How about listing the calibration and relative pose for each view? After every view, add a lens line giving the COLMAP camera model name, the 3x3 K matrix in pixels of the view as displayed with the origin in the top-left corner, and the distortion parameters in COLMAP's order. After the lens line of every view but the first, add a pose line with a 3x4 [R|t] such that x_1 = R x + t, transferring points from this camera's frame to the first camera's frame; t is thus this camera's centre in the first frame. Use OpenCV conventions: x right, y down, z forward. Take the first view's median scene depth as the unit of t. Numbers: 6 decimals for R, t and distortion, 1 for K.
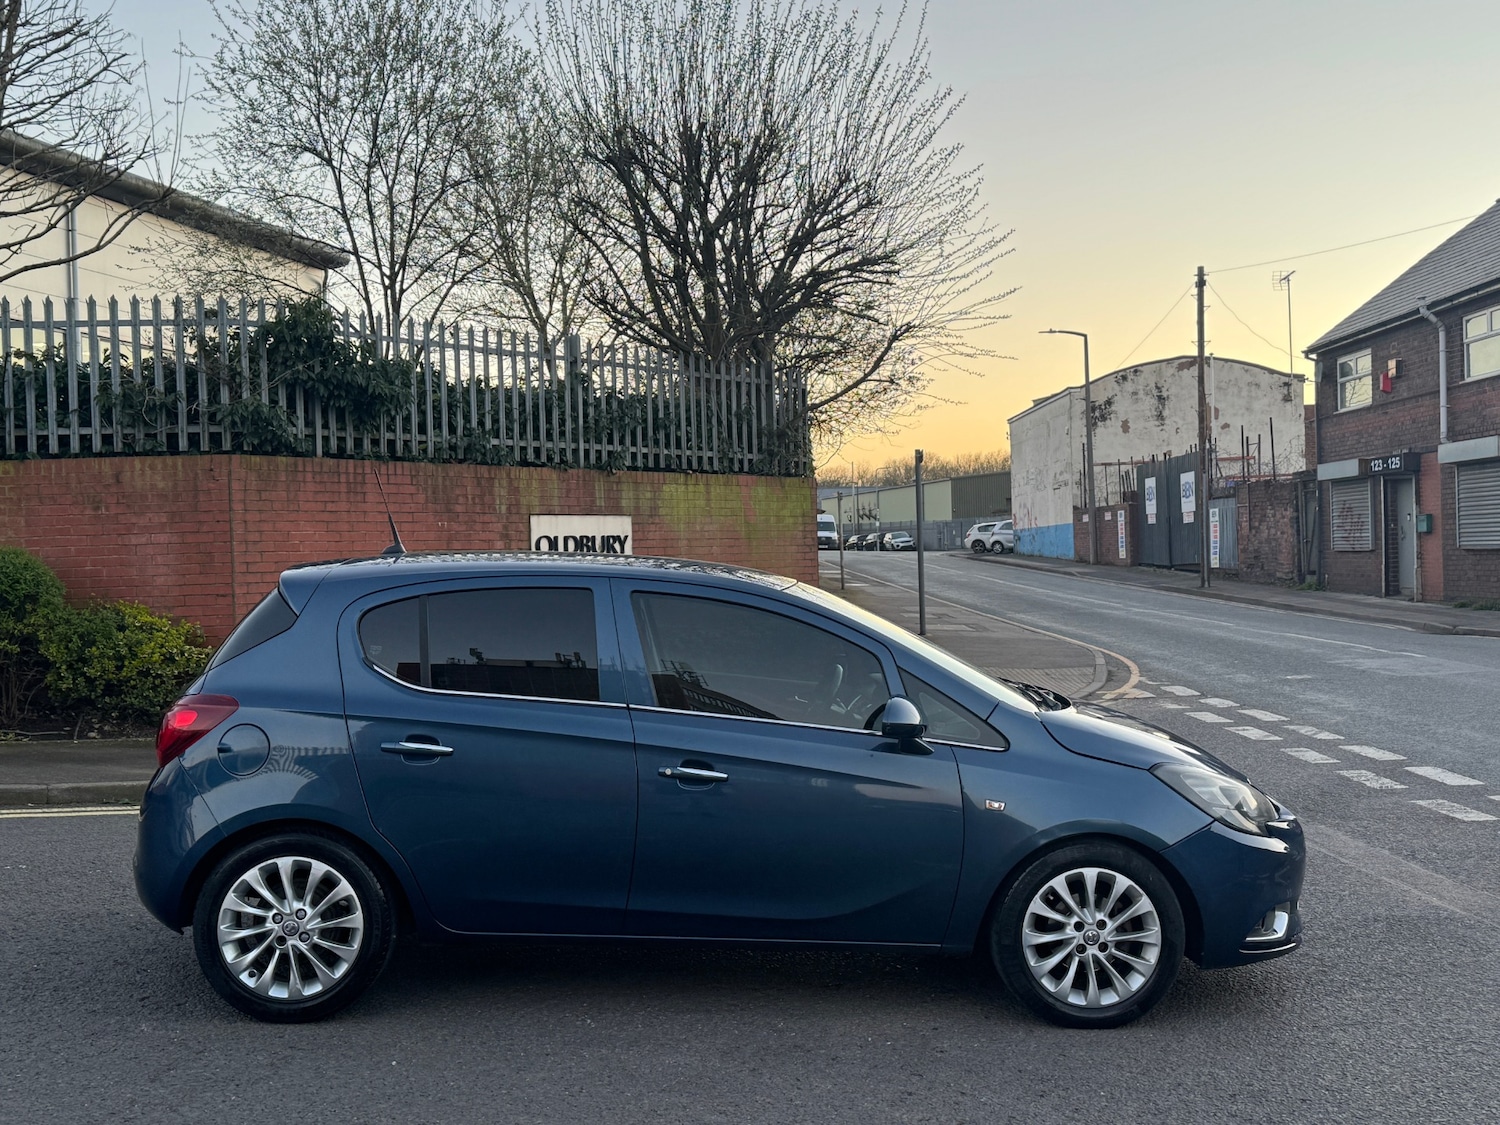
lens RADIAL K [[1579.9, 0, 750.0], [0, 1579.9, 562.5], [0, 0, 1]] dist [0.211265, -0.482432]
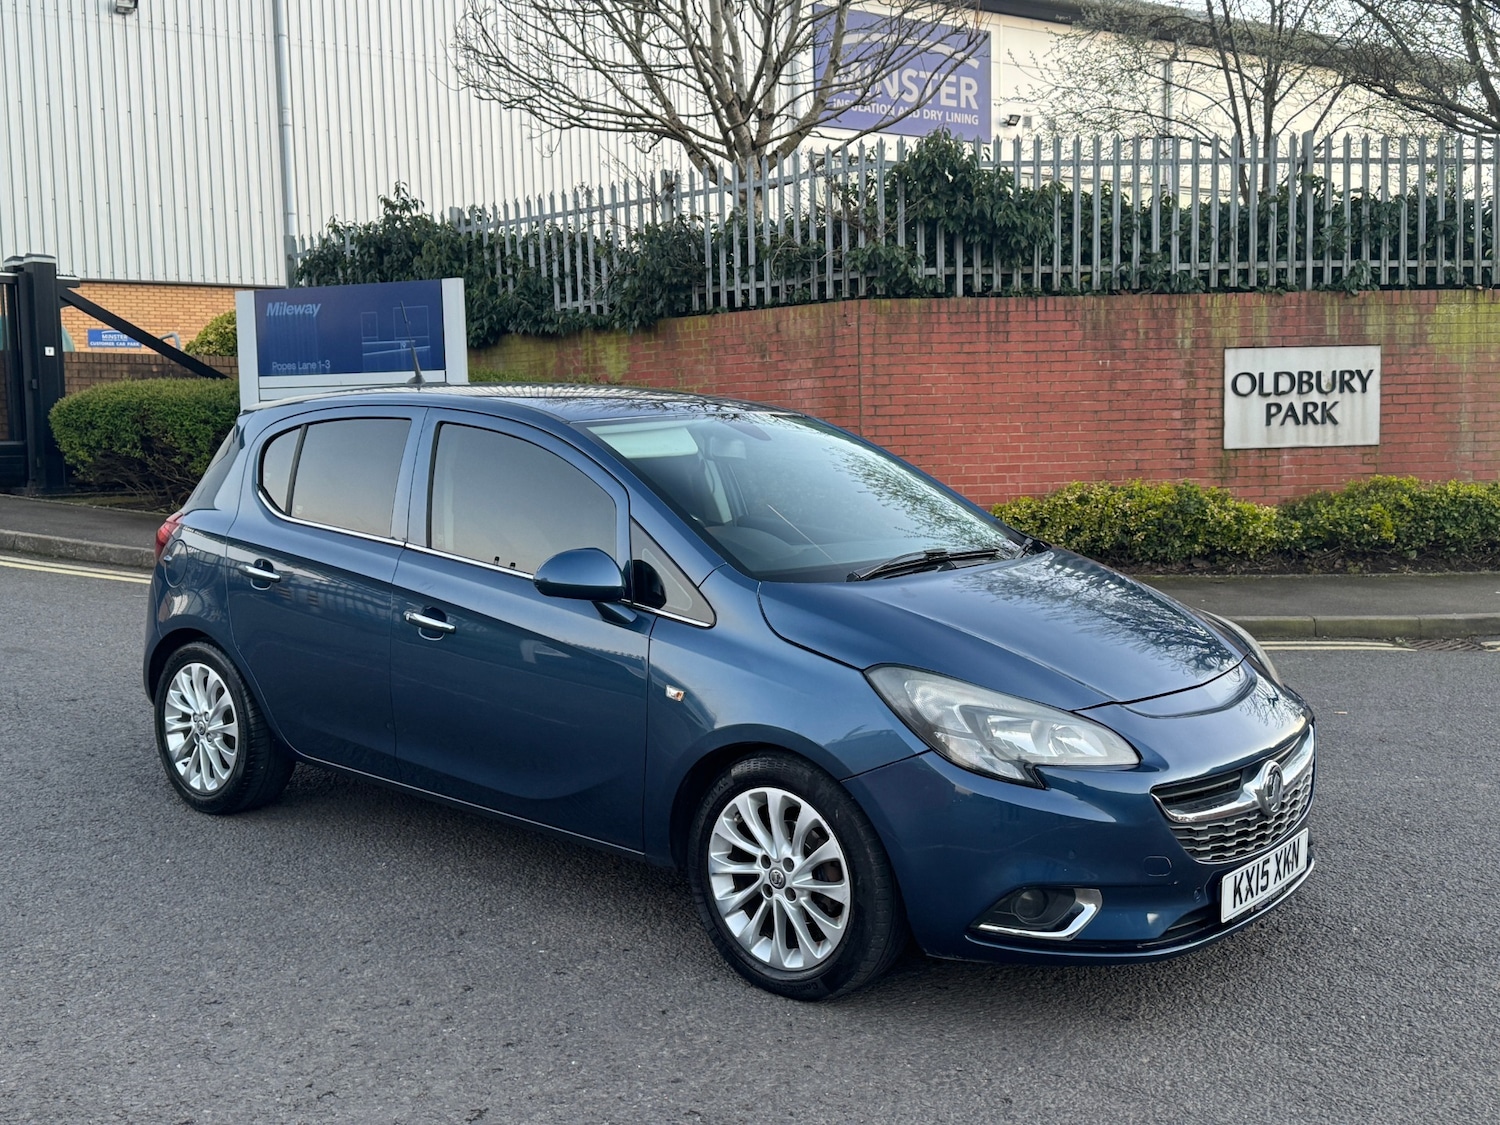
lens RADIAL K [[1579.6, 0, 757.2], [0, 1579.6, 559.5], [0, 0, 1]] dist [0.217427, -0.495919]
pose [[0.749905, 0.059994, -0.658819, 0.275250], [0.001459, 0.995727, 0.092335, 0.003826], [0.661543, -0.070204, 0.746613, 0.168859]]
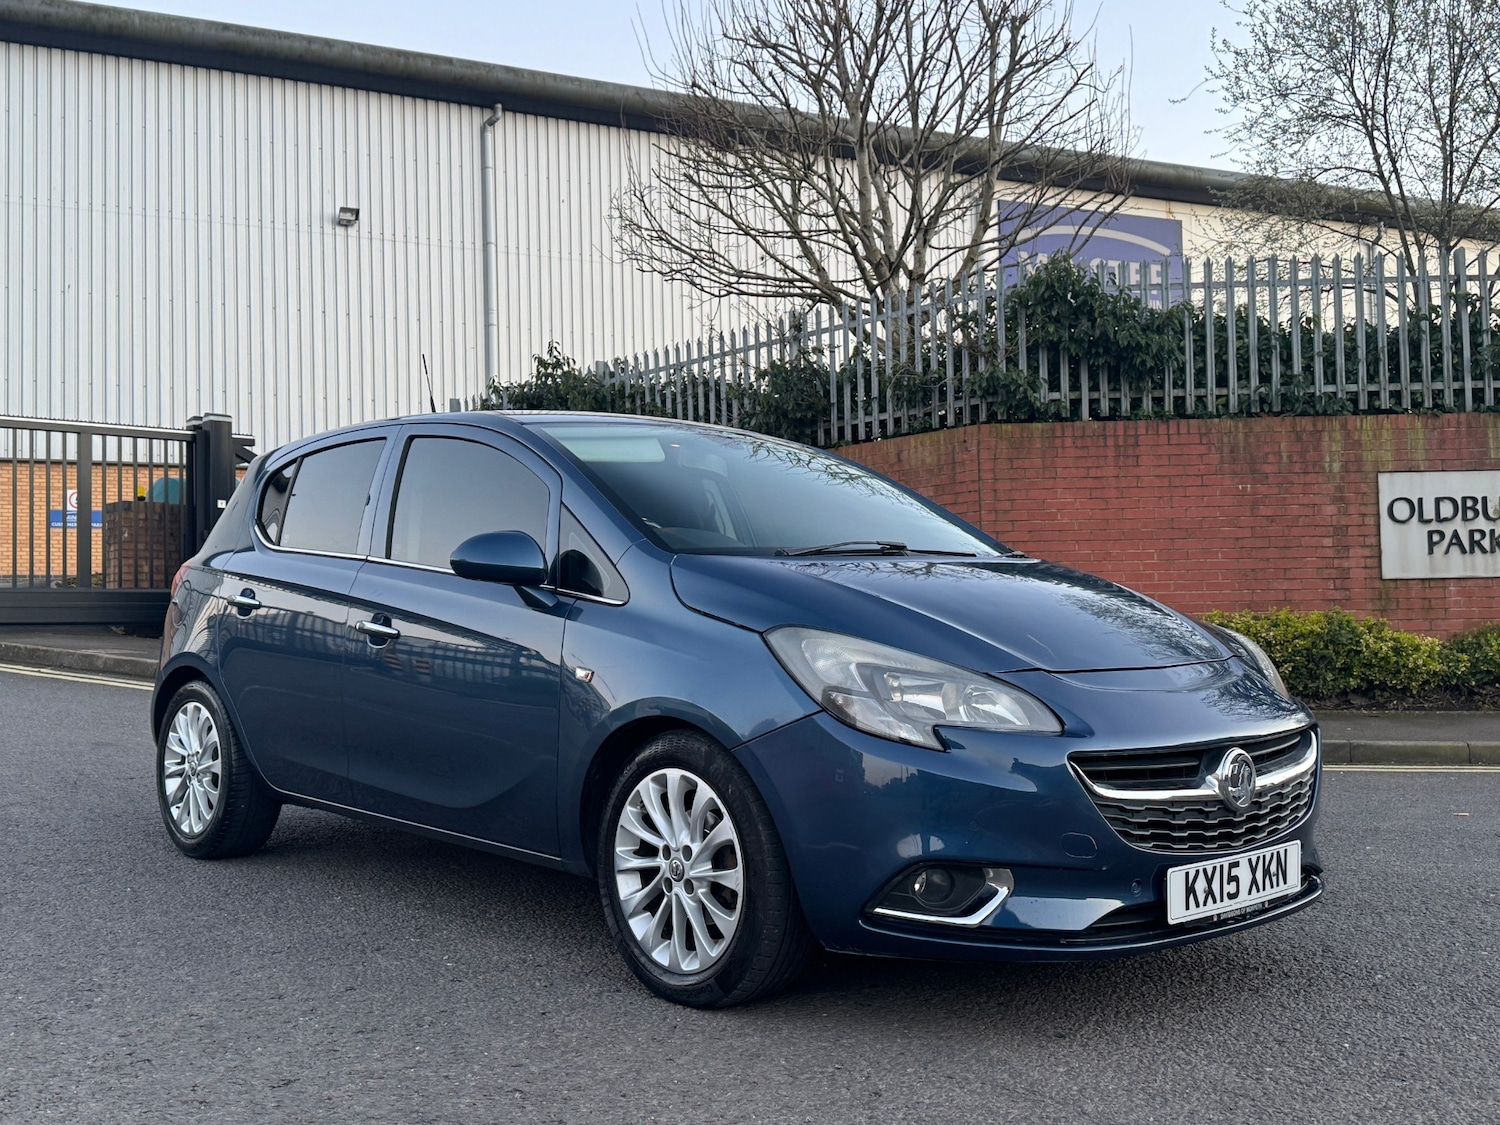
lens RADIAL K [[1579.9, 0, 750.0], [0, 1579.9, 562.5], [0, 0, 1]] dist [0.211265, -0.482432]
pose [[0.651567, -0.027419, -0.758095, 0.299940], [0.001394, 0.999388, -0.034948, 0.048161], [0.758589, 0.021714, 0.651207, 0.221994]]
